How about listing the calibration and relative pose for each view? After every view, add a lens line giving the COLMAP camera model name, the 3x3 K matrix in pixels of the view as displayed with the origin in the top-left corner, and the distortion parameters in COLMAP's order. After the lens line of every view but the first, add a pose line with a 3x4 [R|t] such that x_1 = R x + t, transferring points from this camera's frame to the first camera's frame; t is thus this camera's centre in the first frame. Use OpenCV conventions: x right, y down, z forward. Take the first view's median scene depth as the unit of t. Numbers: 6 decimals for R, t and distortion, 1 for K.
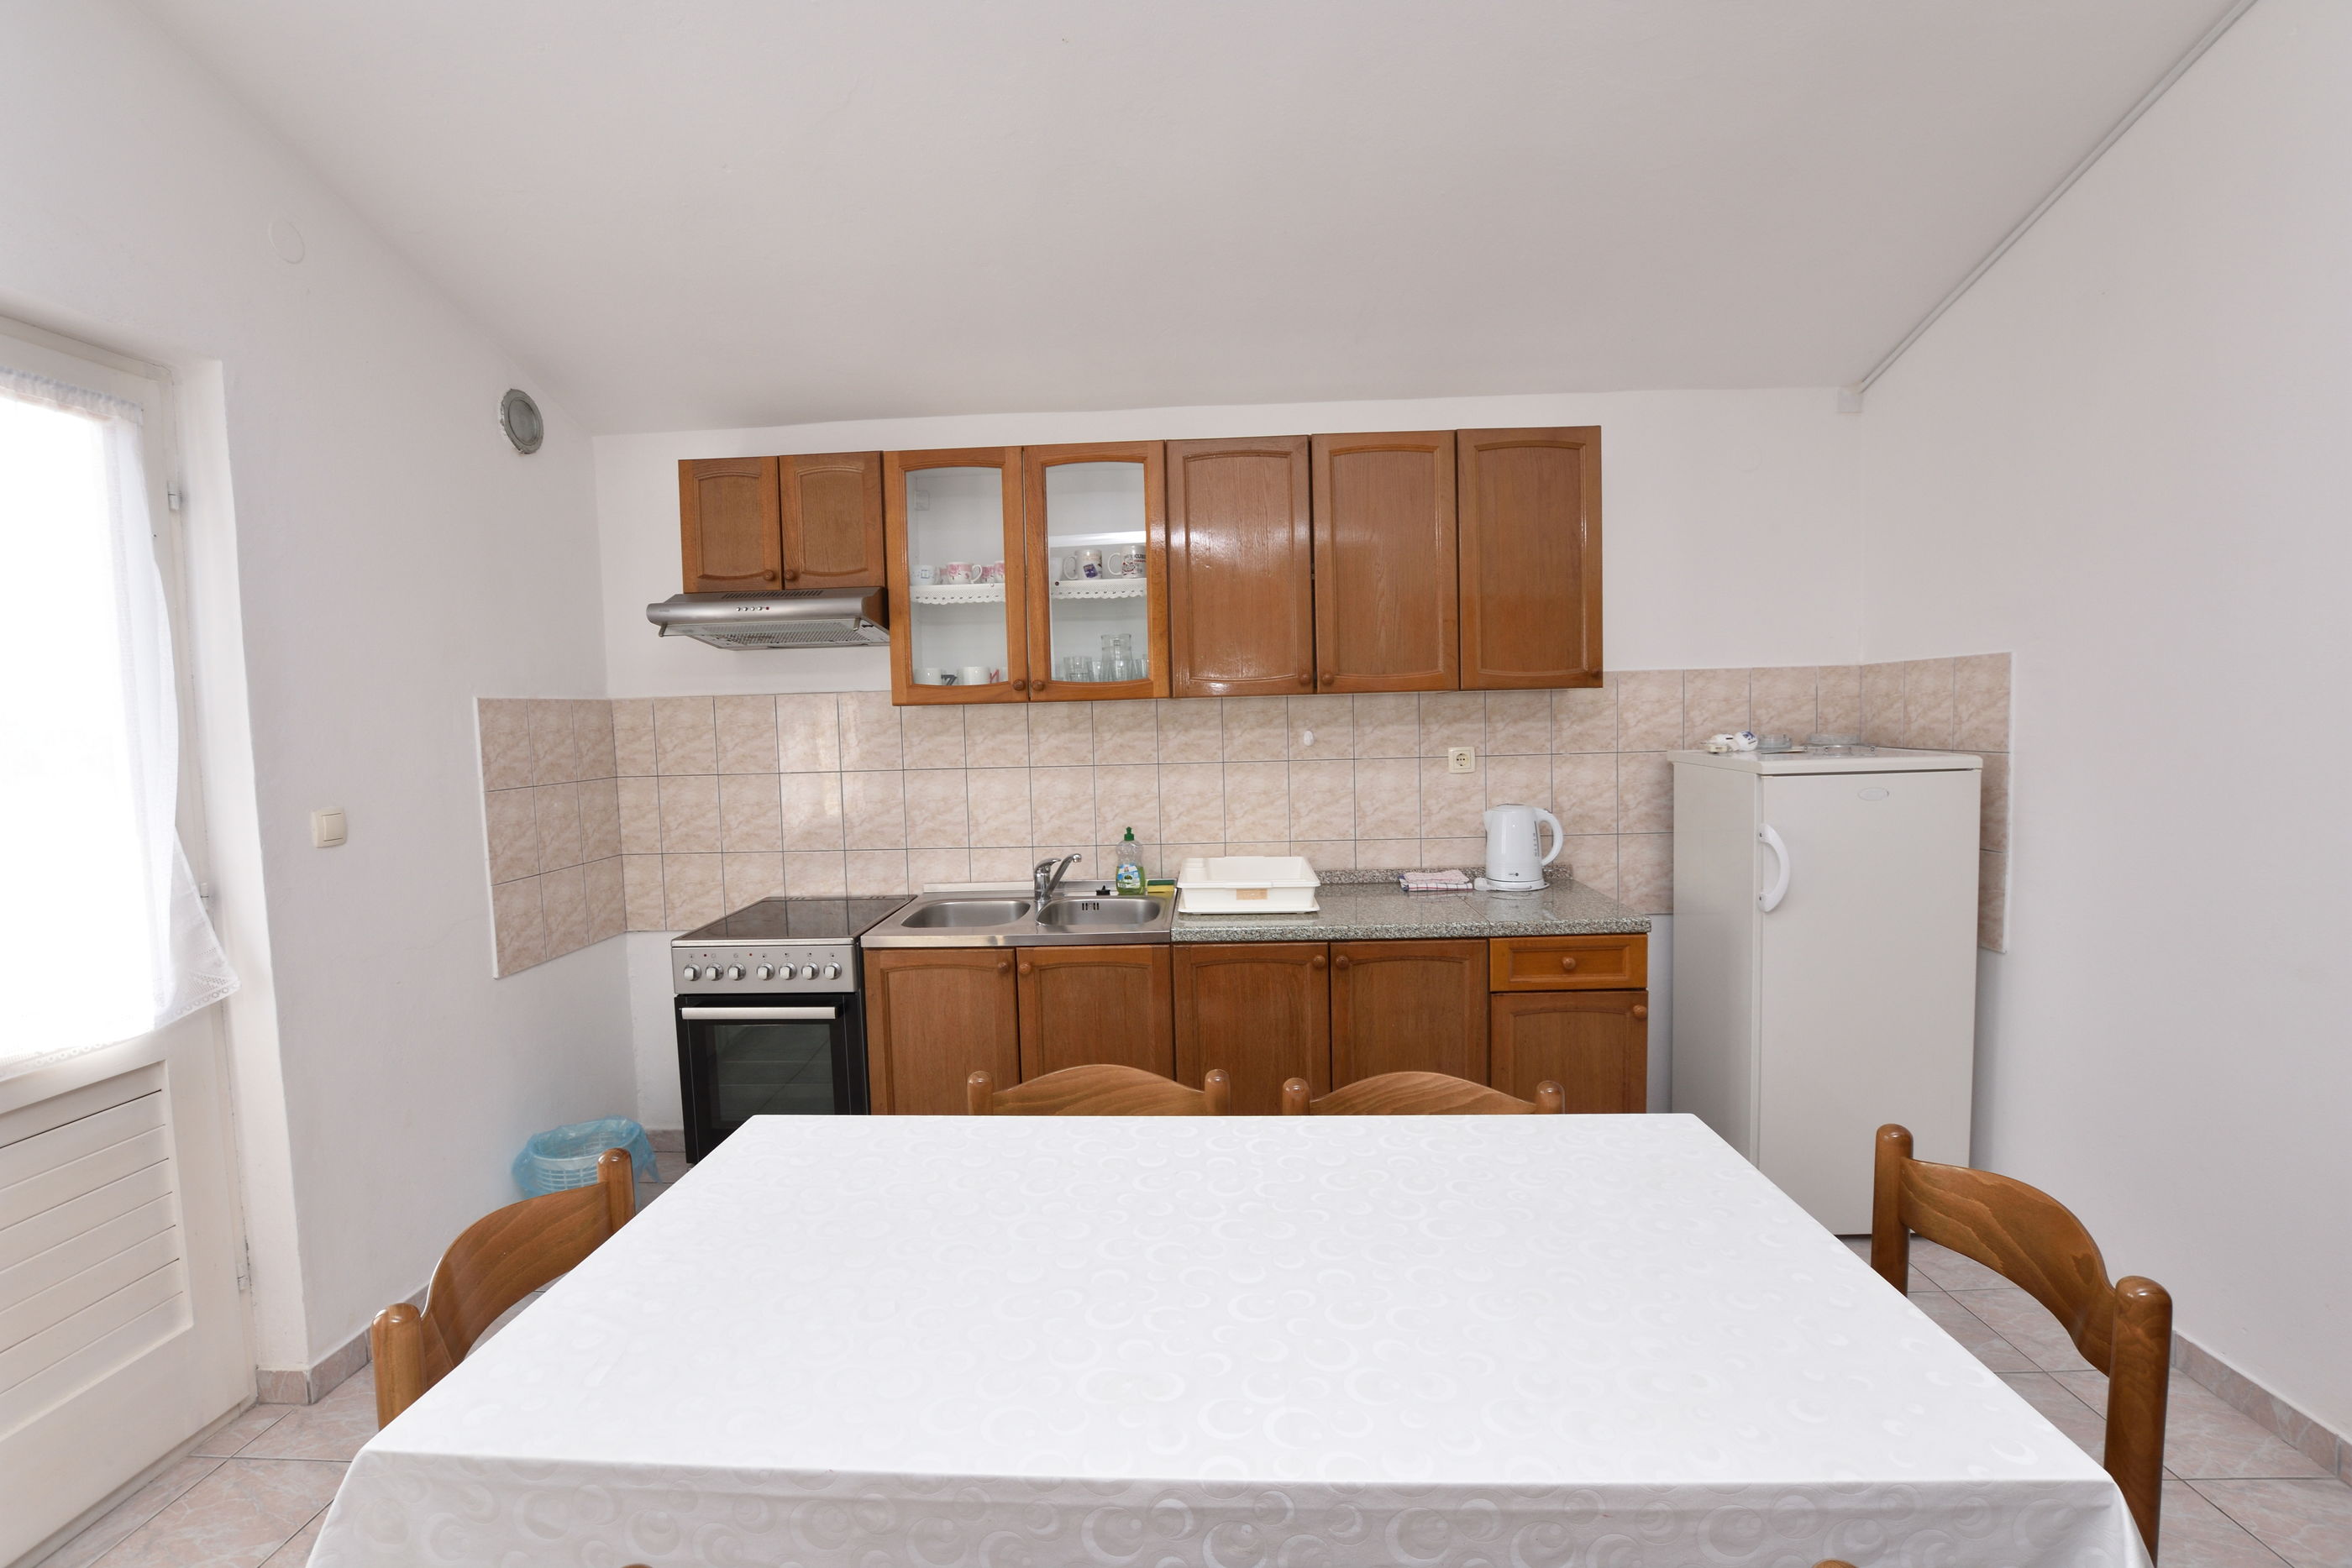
lens RADIAL K [[1060.9, 0, 1170.5], [0, 1060.9, 769.4], [0, 0, 1]] dist [-0.026908, 0.000091]
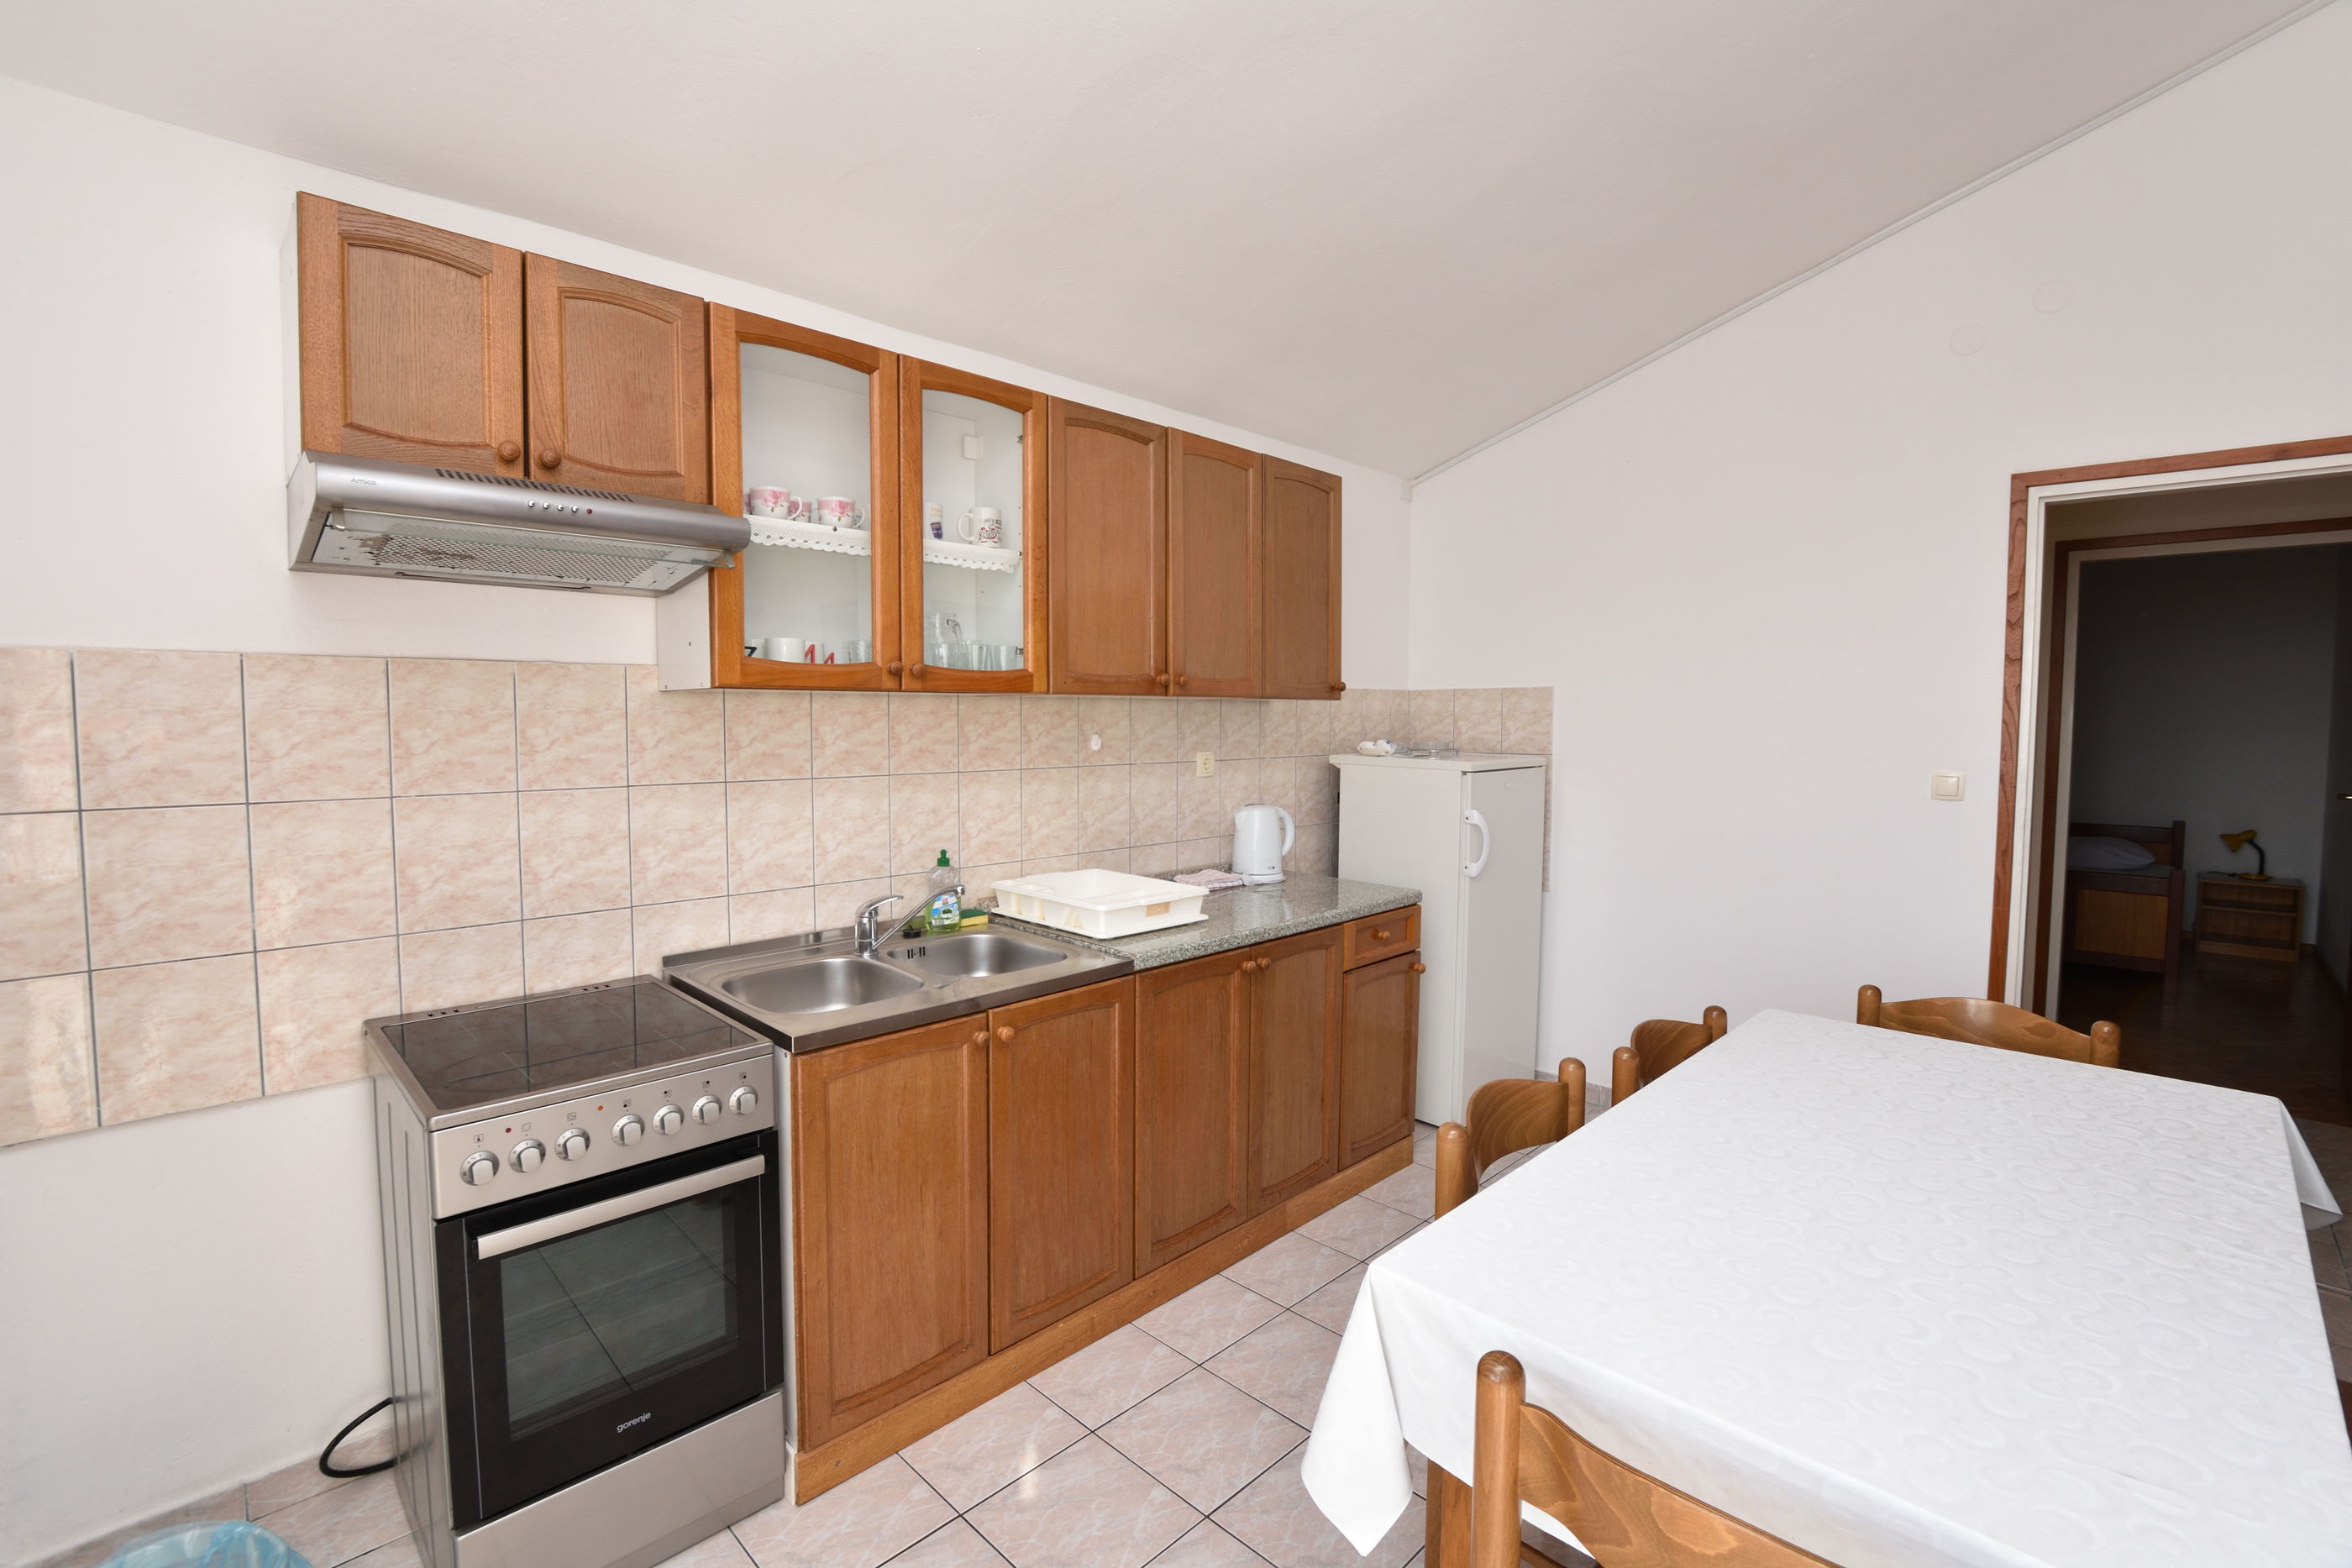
lens RADIAL K [[1028.4, 0, 1170.2], [0, 1028.4, 770.2], [0, 0, 1]] dist [-0.025309, -0.000098]
pose [[0.679564, -0.012049, 0.733518, -0.542324], [0.020251, 0.999792, -0.002339, -0.001510], [-0.733337, 0.016444, 0.679666, 0.361242]]
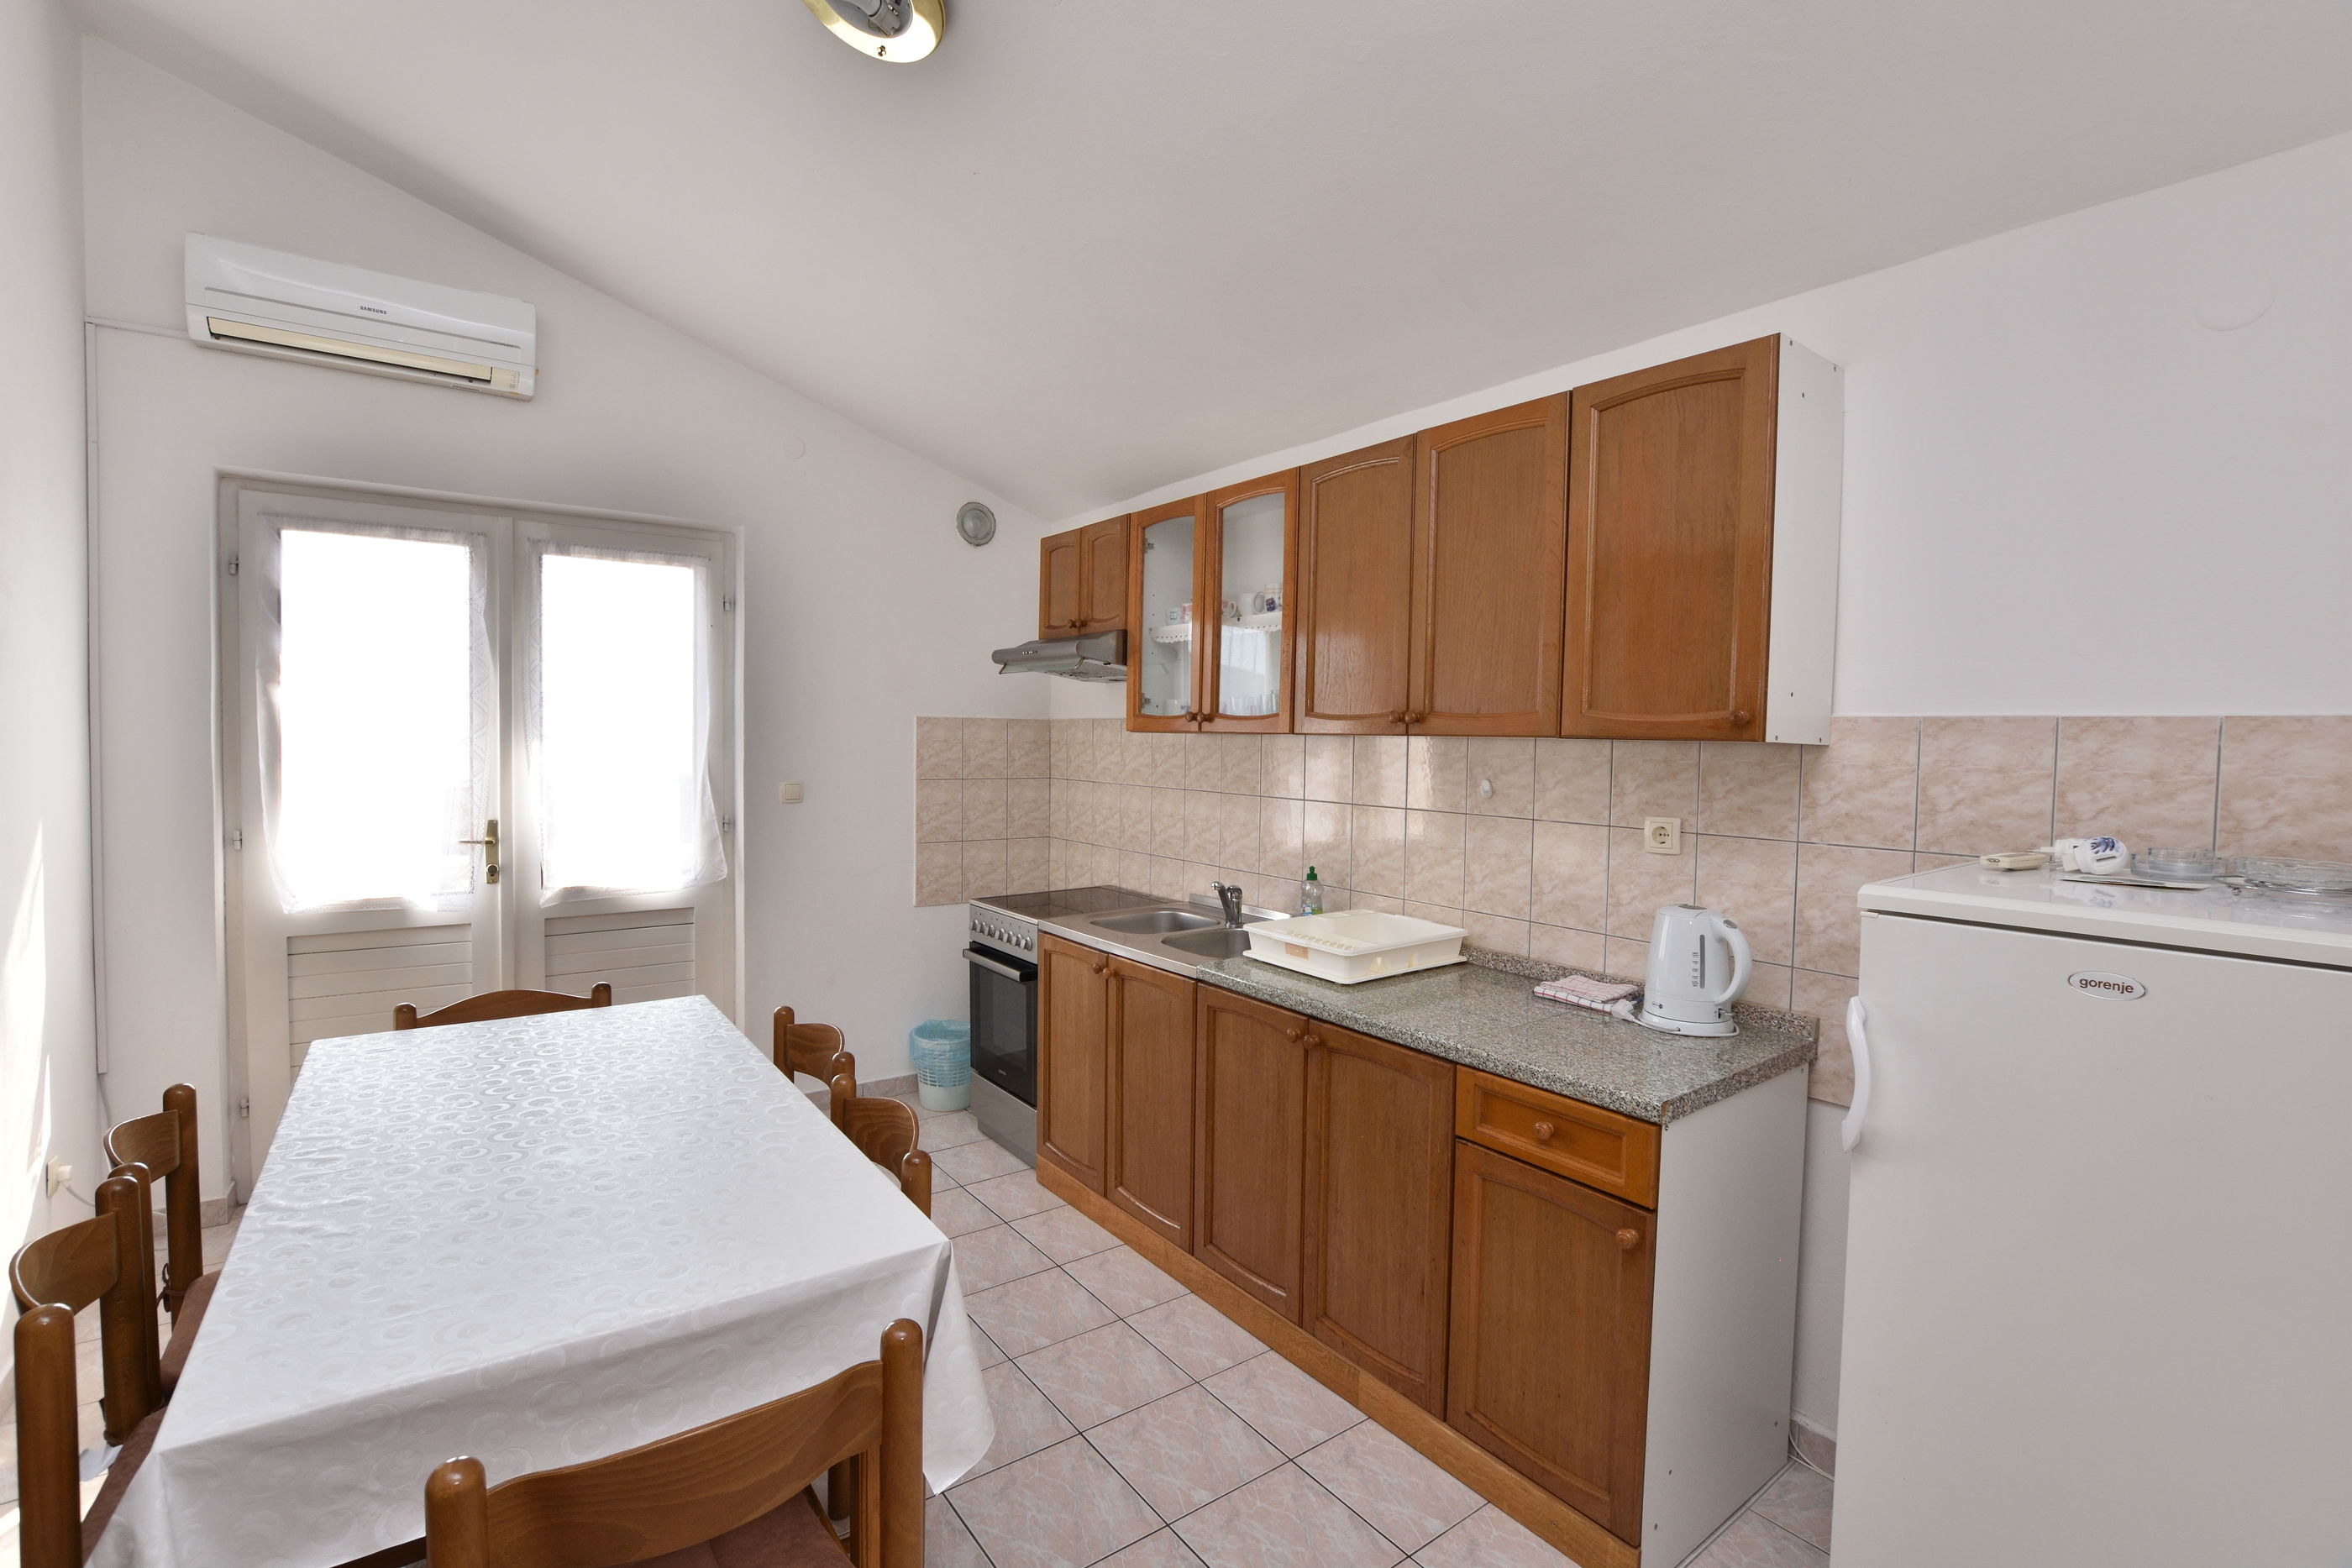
lens RADIAL K [[1060.9, 0, 1170.5], [0, 1060.9, 769.4], [0, 0, 1]] dist [-0.026908, 0.000091]
pose [[0.615777, 0.062572, -0.785432, 0.683296], [-0.077501, 0.996818, 0.018652, -0.044792], [0.784100, 0.049386, 0.618667, 0.323738]]
